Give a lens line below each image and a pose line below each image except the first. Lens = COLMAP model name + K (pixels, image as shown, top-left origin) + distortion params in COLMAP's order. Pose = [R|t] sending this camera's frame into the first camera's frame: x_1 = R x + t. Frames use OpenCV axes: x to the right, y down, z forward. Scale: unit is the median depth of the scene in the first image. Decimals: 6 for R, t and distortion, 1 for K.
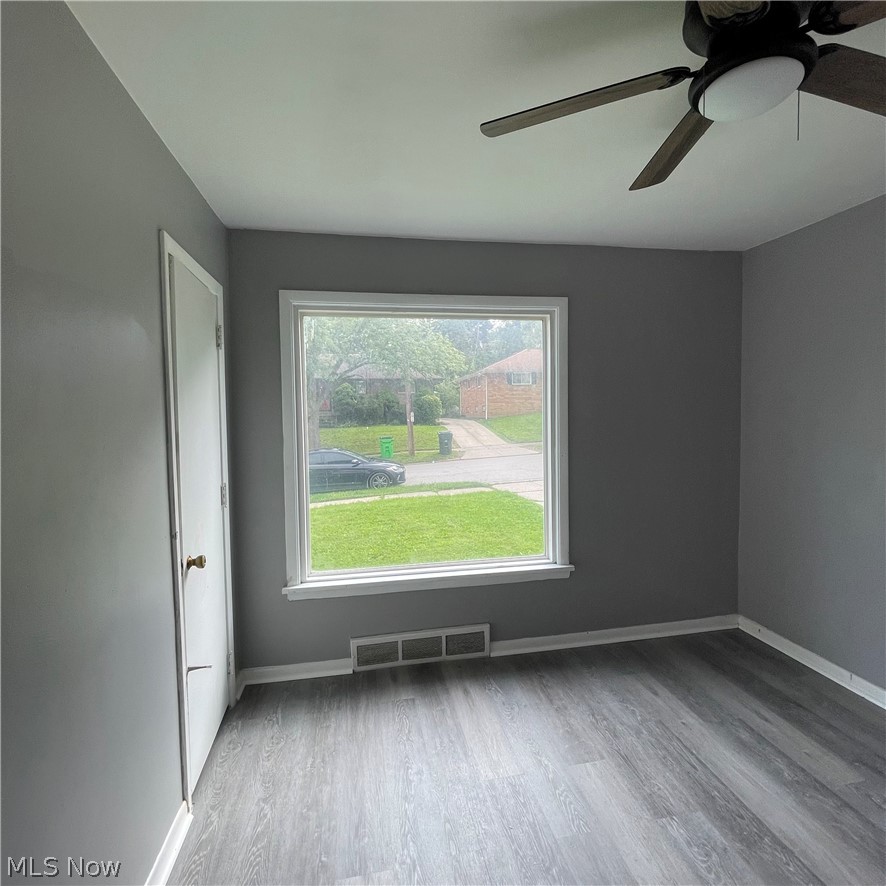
lens RADIAL K [[478.5, 0, 443.8], [0, 478.5, 435.2], [0, 0, 1]] dist [-0.000407, 0.002561]
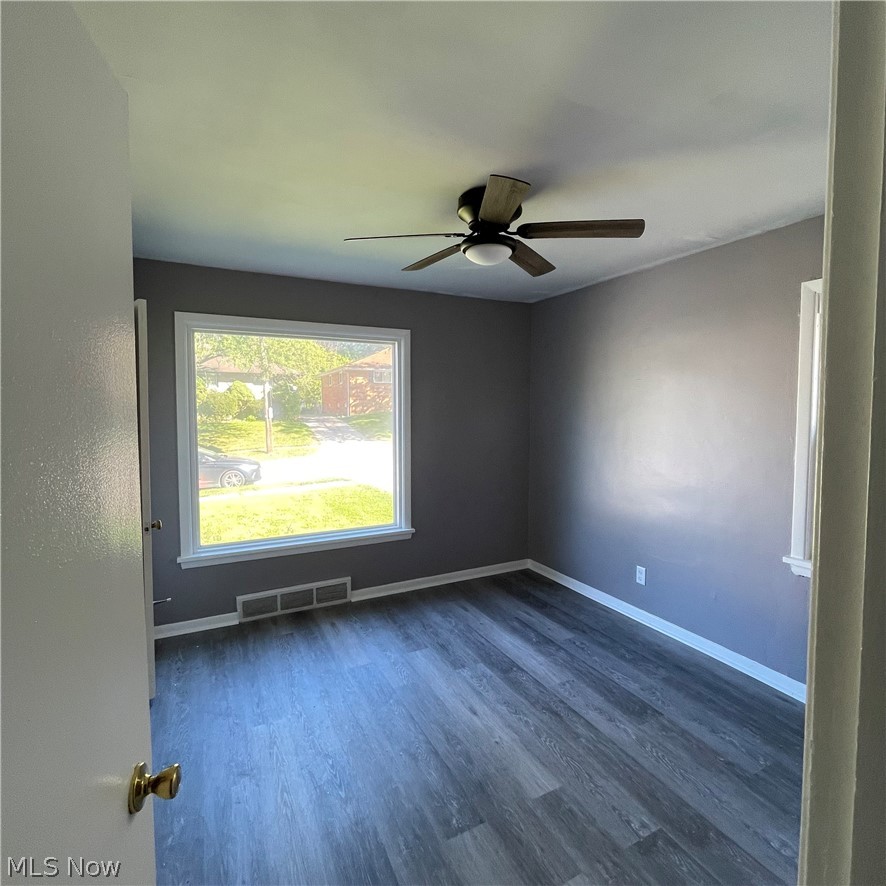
lens RADIAL K [[478.5, 0, 443.8], [0, 478.5, 435.2], [0, 0, 1]] dist [-0.000407, 0.002561]
pose [[0.959118, 0.001535, 0.283003, -0.035359], [-0.003663, 0.999969, 0.006990, -0.001701], [-0.282984, -0.007741, 0.959093, -0.360716]]
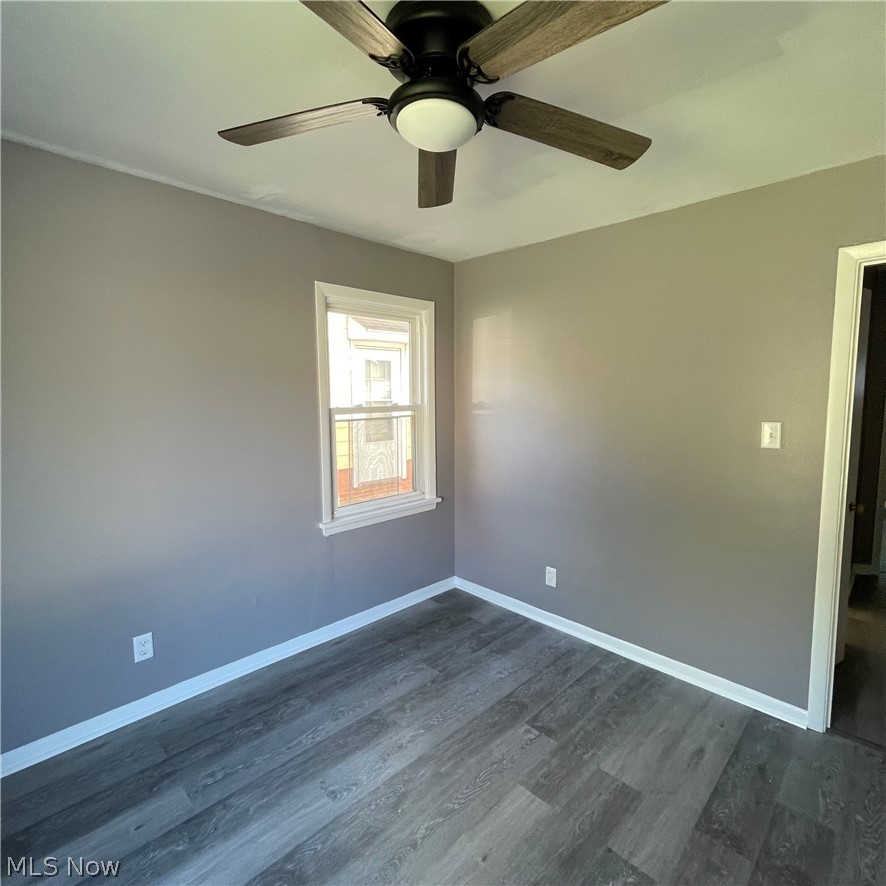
lens RADIAL K [[478.5, 0, 443.8], [0, 478.5, 435.2], [0, 0, 1]] dist [-0.000407, 0.002561]
pose [[-0.569080, -0.053562, 0.820536, -0.149591], [0.049060, 0.993887, 0.098903, -0.052724], [-0.820818, 0.096539, -0.562973, 0.771536]]
